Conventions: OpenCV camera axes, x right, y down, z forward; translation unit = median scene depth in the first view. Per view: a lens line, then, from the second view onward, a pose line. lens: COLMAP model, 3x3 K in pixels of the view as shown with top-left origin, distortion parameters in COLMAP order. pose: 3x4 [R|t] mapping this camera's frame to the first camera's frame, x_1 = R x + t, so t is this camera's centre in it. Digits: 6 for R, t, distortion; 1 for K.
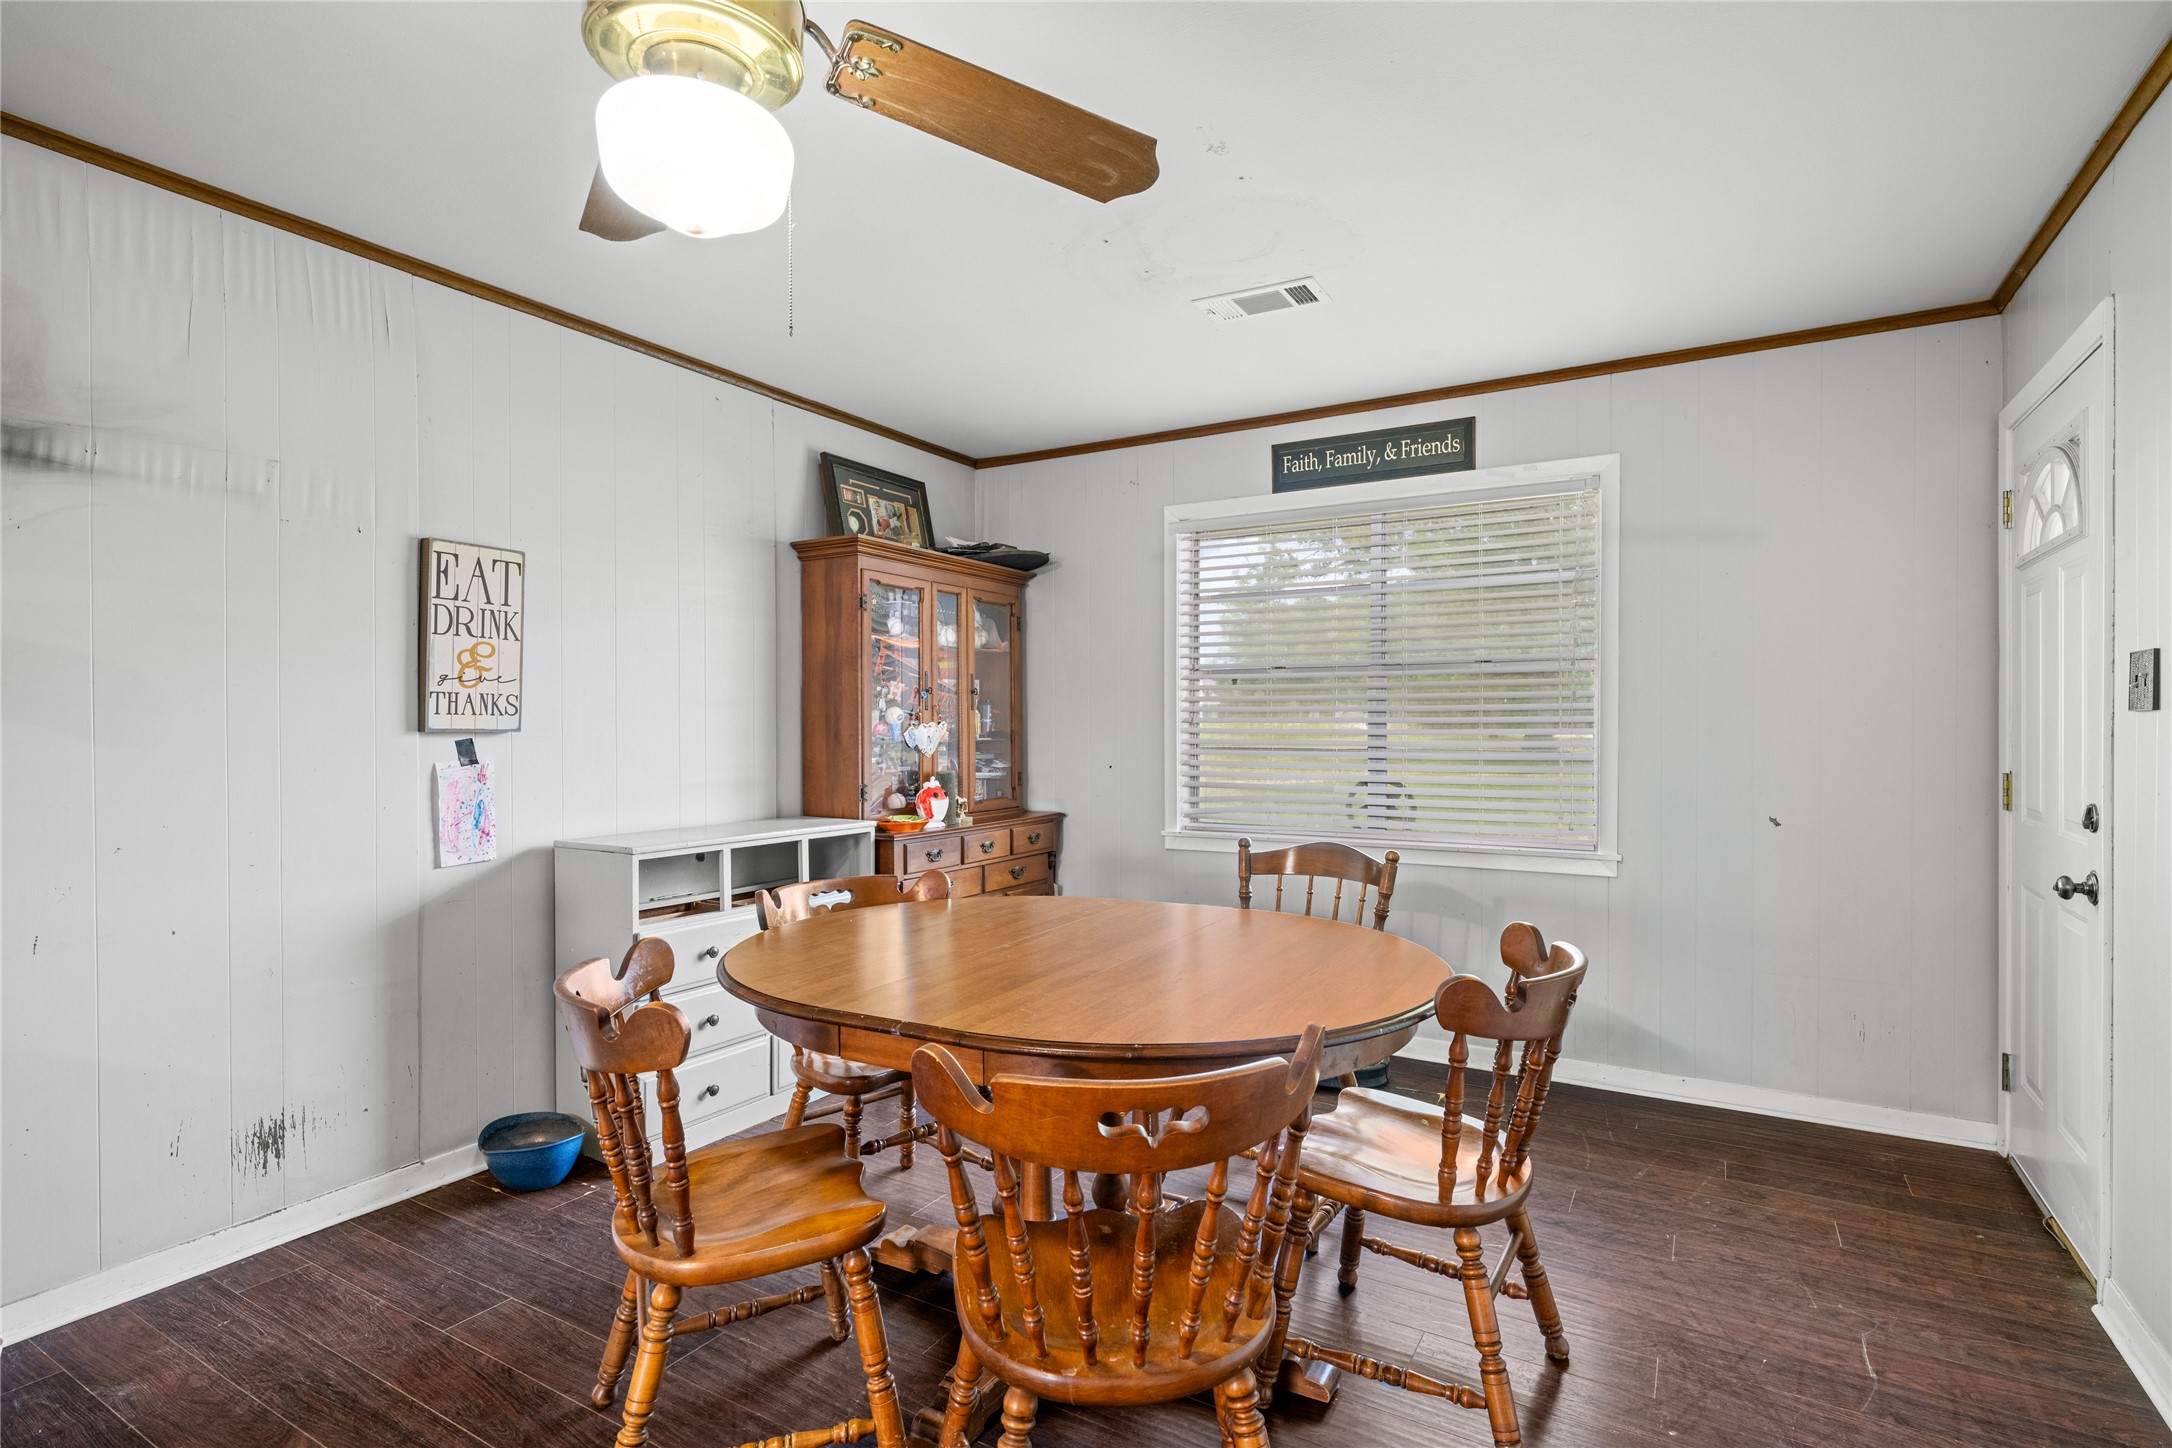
lens RADIAL K [[1058.0, 0, 1085.0], [0, 1058.0, 725.6], [0, 0, 1]] dist [0.002099, -0.000684]
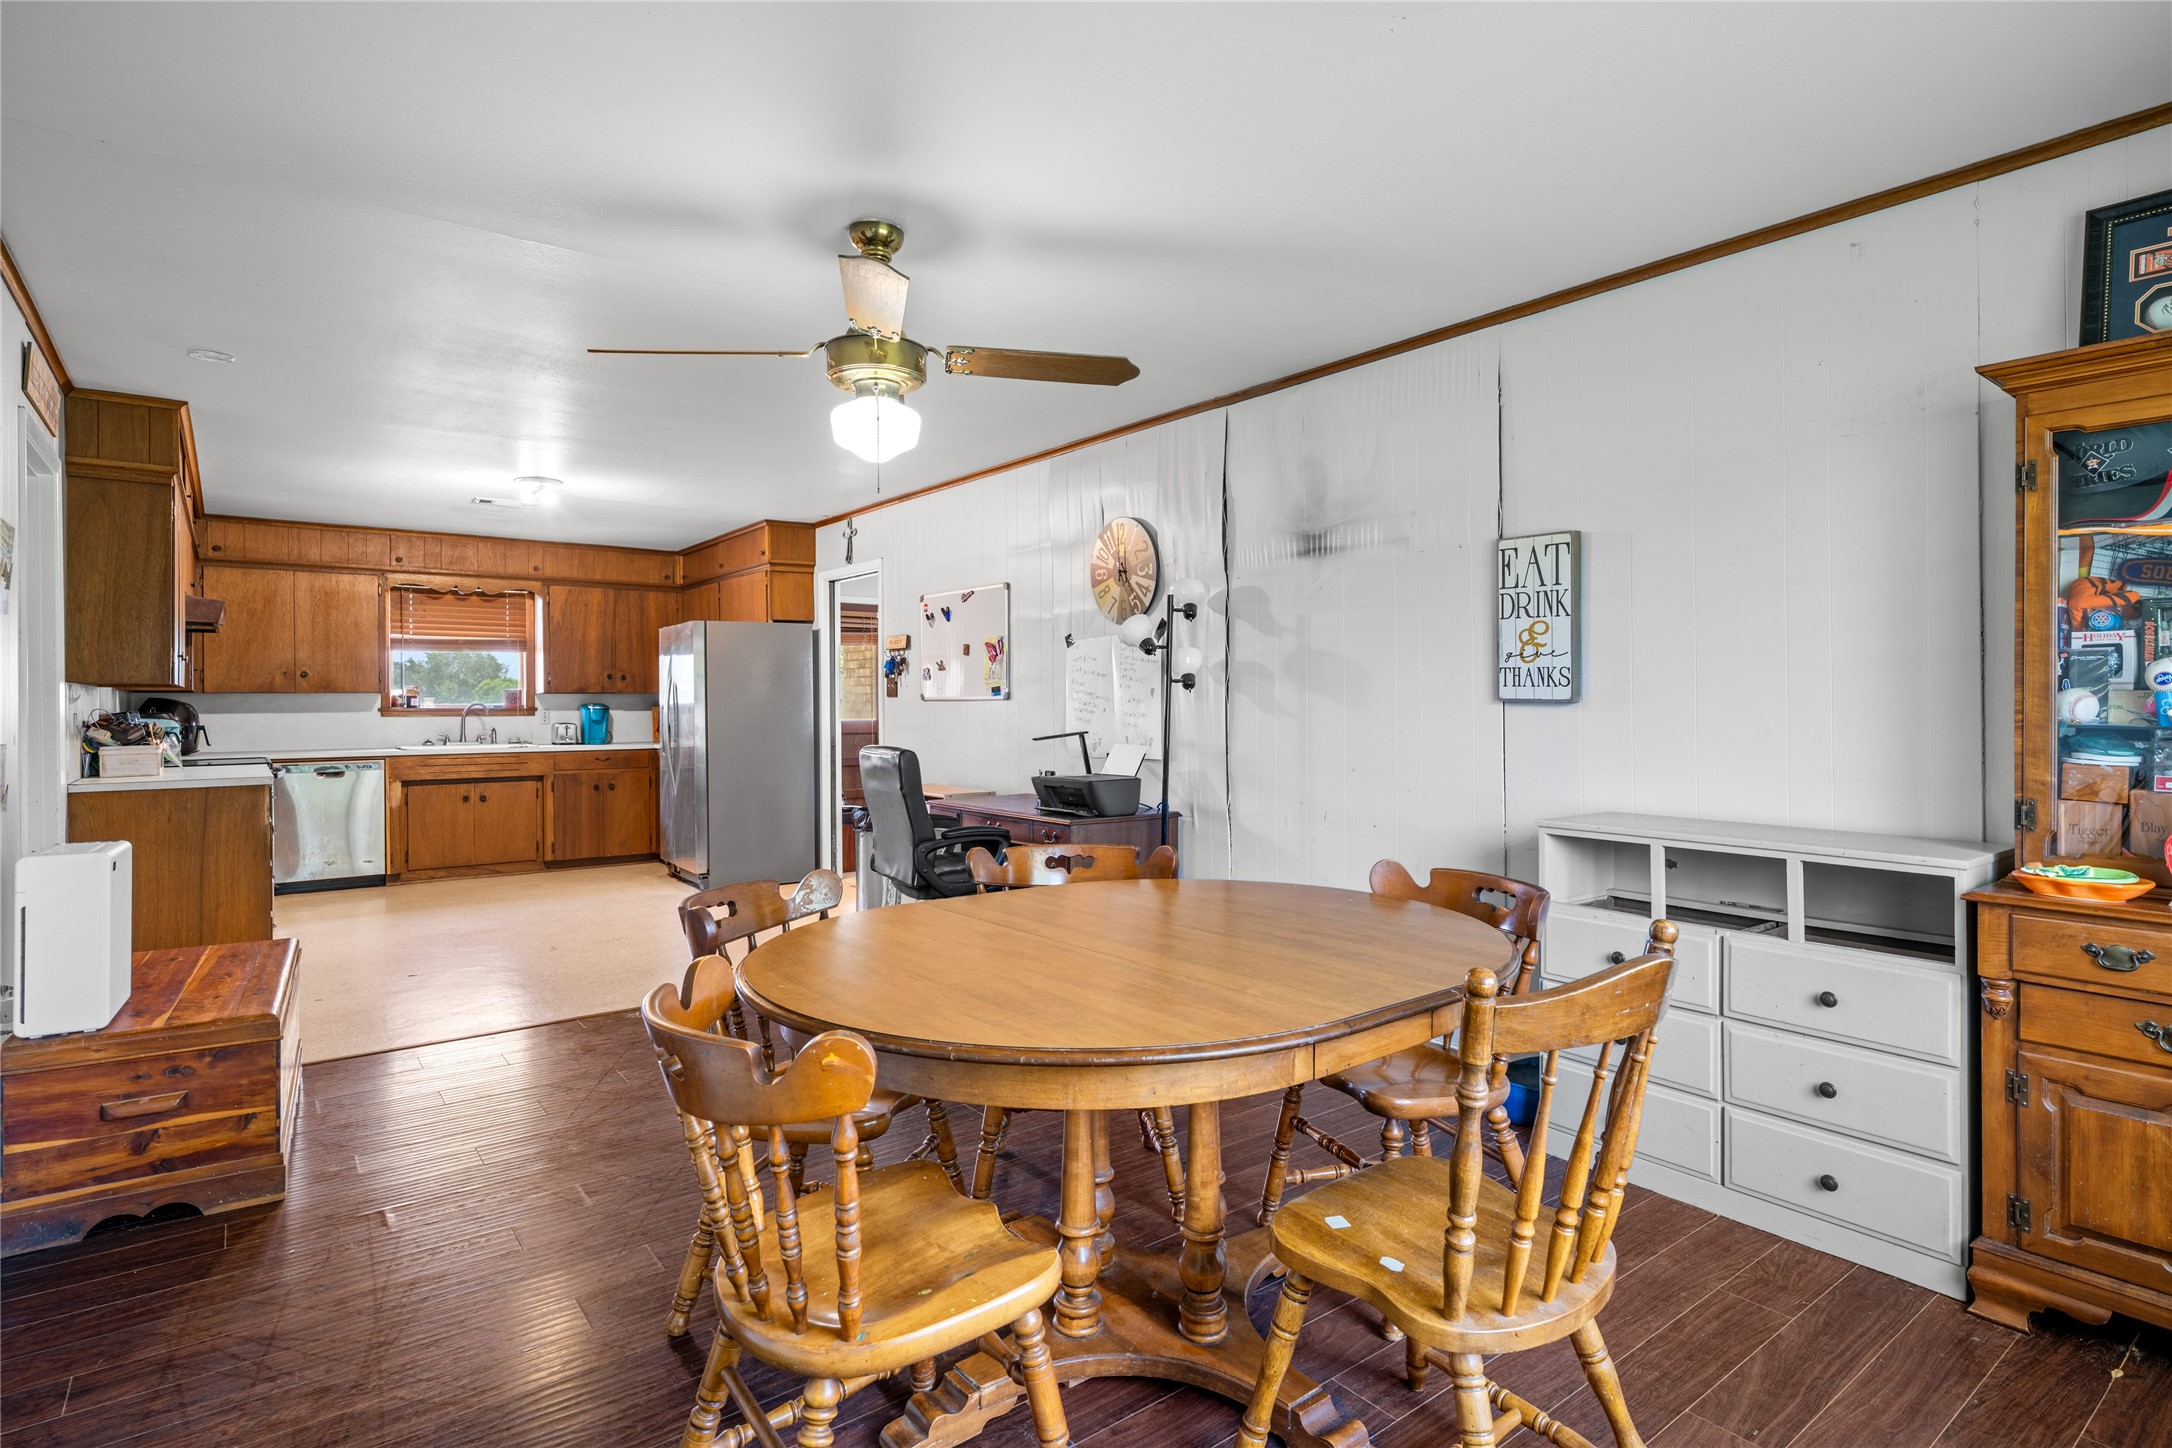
lens RADIAL K [[1140.4, 0, 1100.5], [0, 1140.4, 697.1], [0, 0, 1]] dist [0.001111, -0.001970]
pose [[-0.376204, 0.001182, -0.926536, 0.717769], [0.001218, 0.999999, 0.000781, -0.000406], [0.926536, -0.000834, -0.376205, 1.026227]]
